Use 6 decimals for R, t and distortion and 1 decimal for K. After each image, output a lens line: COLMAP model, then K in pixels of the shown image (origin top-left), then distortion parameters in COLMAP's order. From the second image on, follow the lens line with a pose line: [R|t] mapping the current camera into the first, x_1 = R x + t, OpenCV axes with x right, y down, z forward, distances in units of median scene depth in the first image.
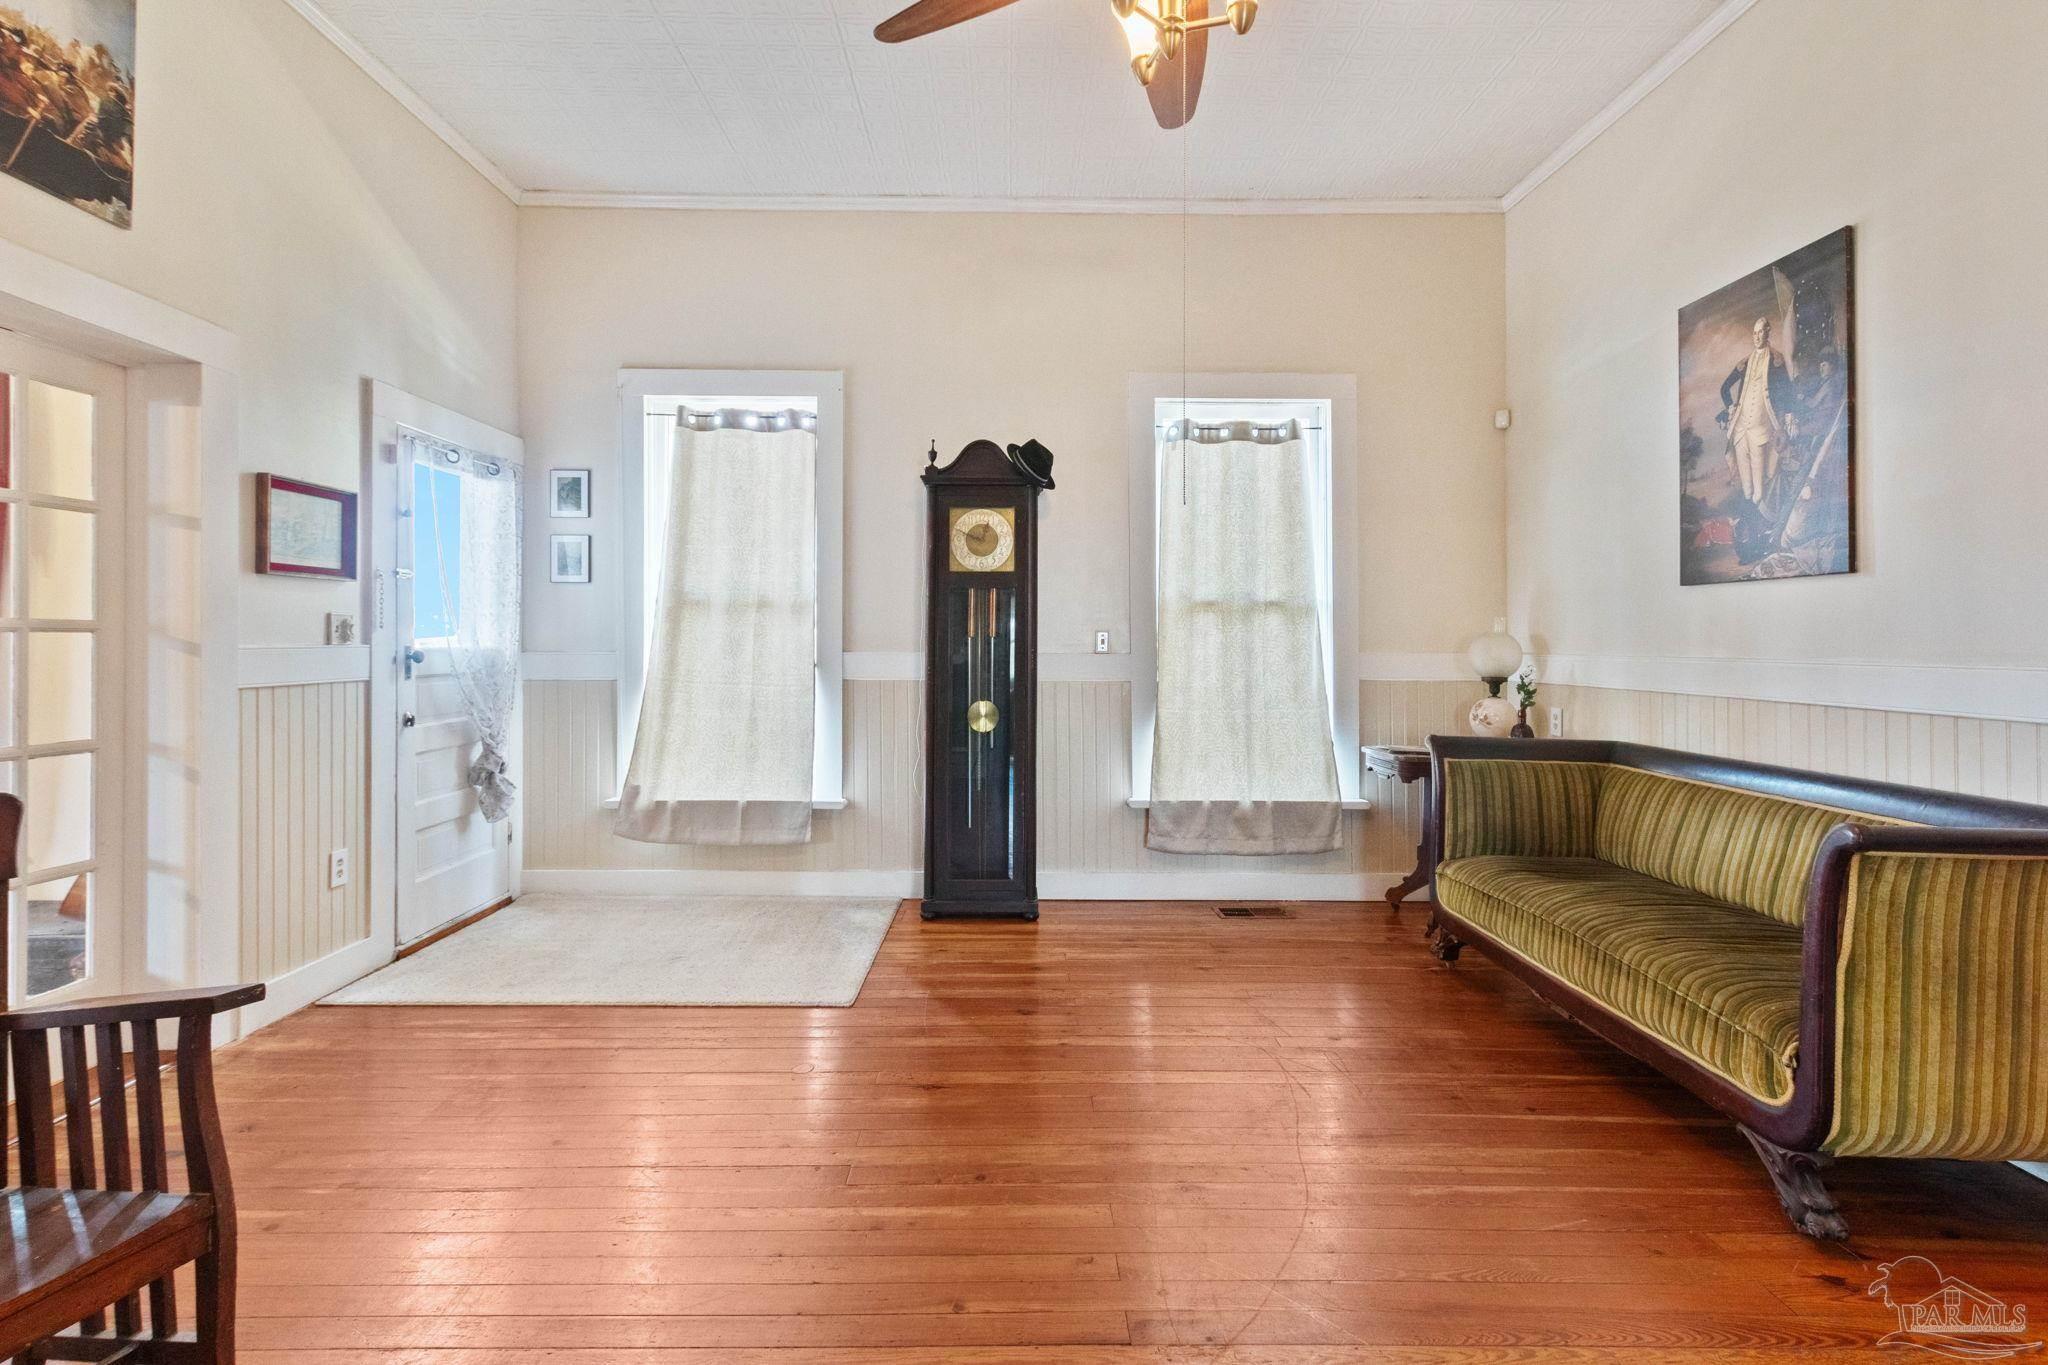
lens RADIAL K [[982.1, 0, 1015.4], [0, 982.1, 627.5], [0, 0, 1]] dist [0.001388, -0.000286]
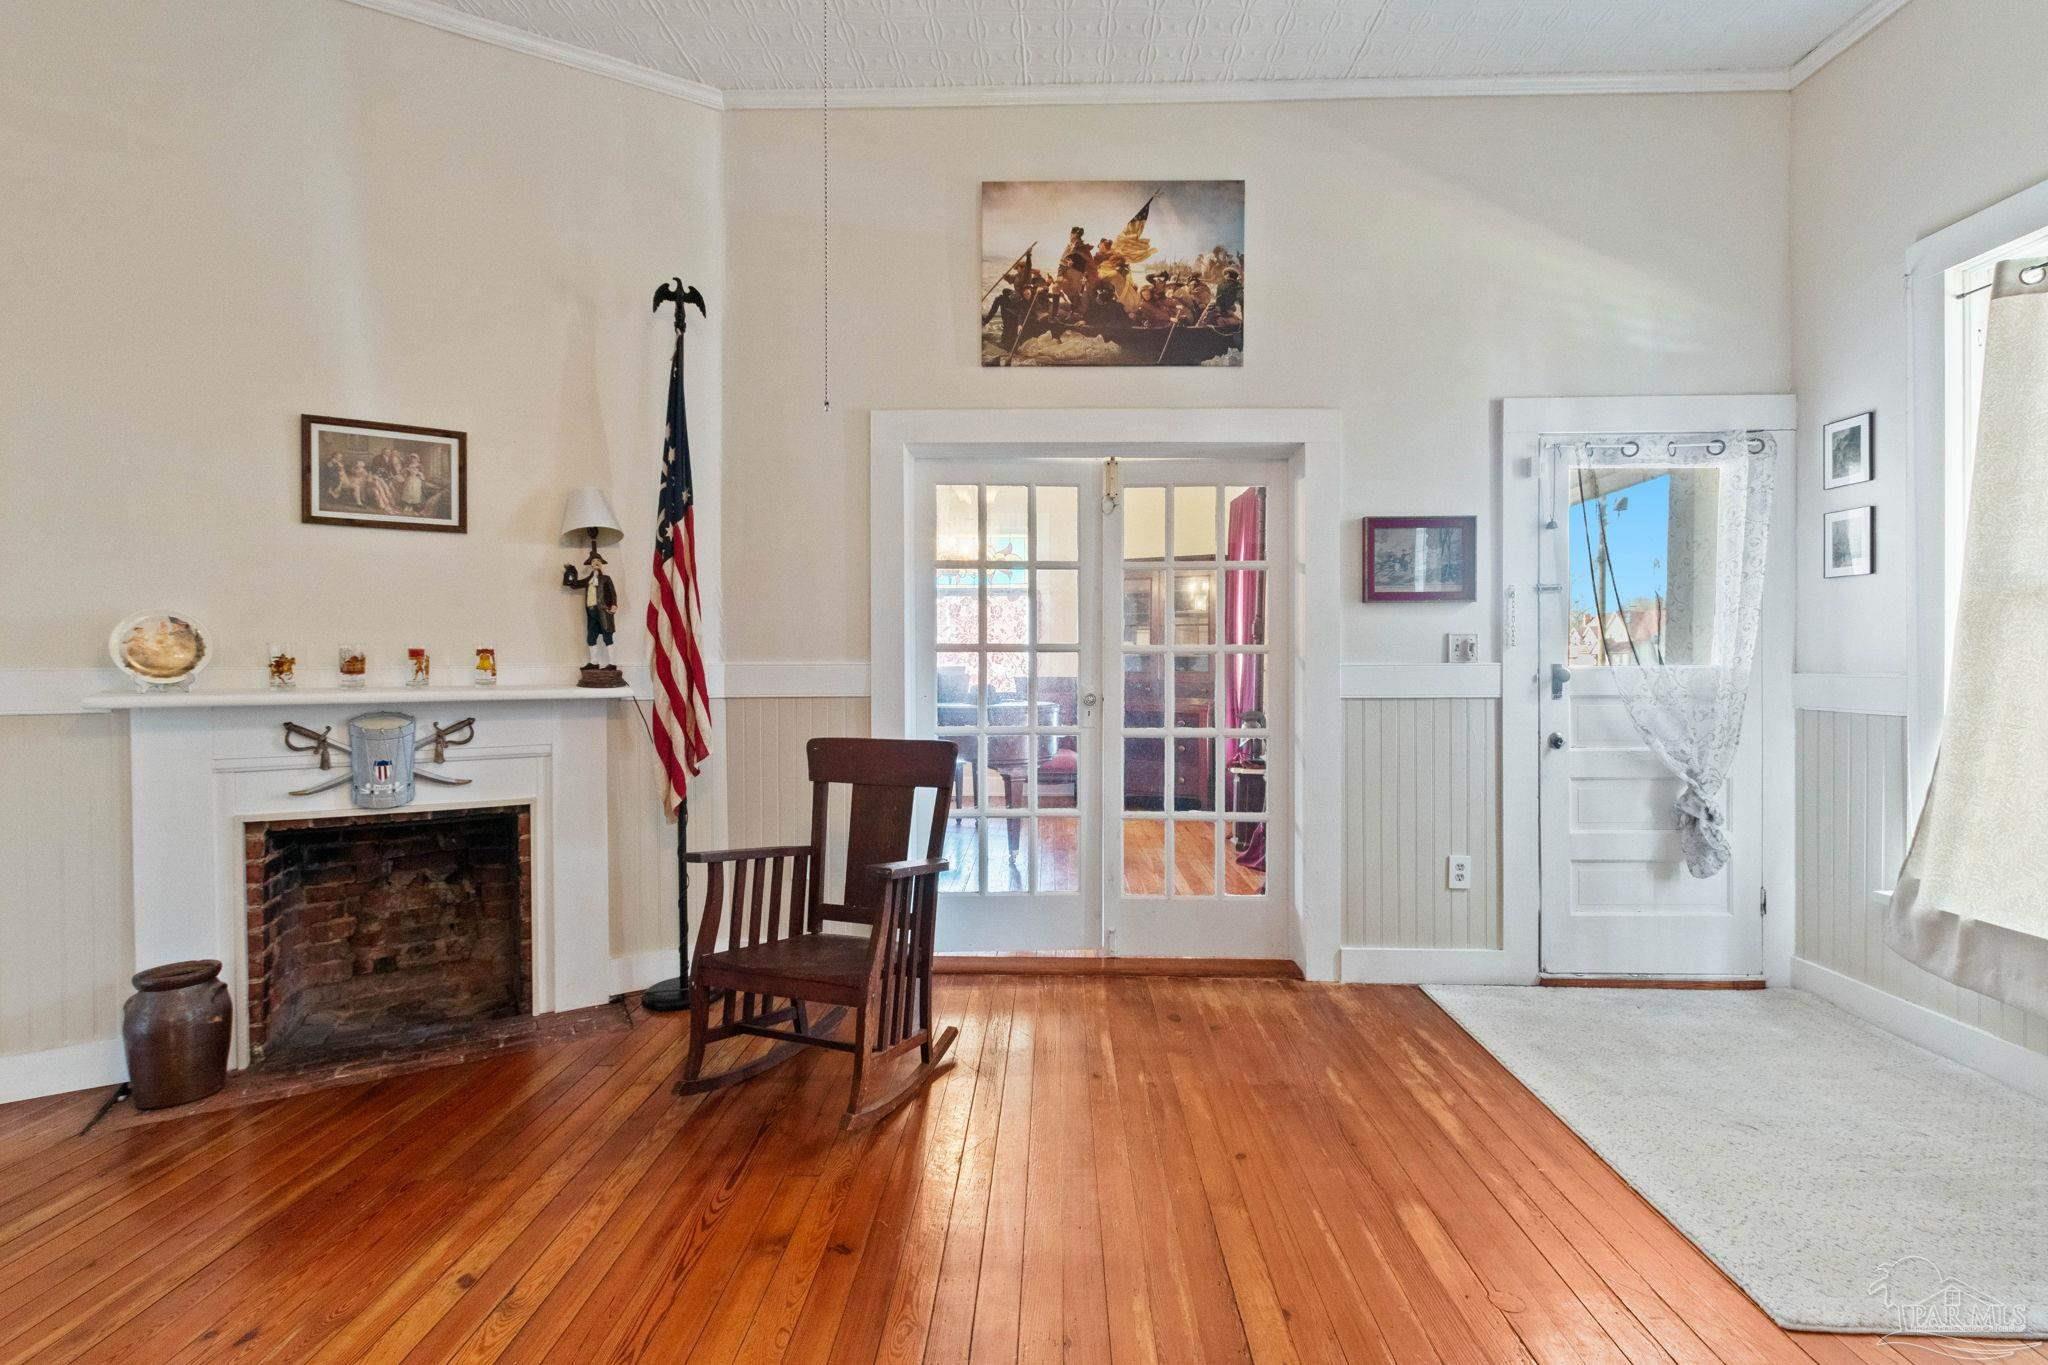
lens RADIAL K [[936.9, 0, 1018.9], [0, 936.9, 667.1], [0, 0, 1]] dist [0.006426, -0.000379]
pose [[-0.041736, 0.008004, -0.999097, 0.285350], [0.017725, 0.999816, 0.007270, 0.005239], [0.998971, -0.017406, -0.041870, 0.467424]]
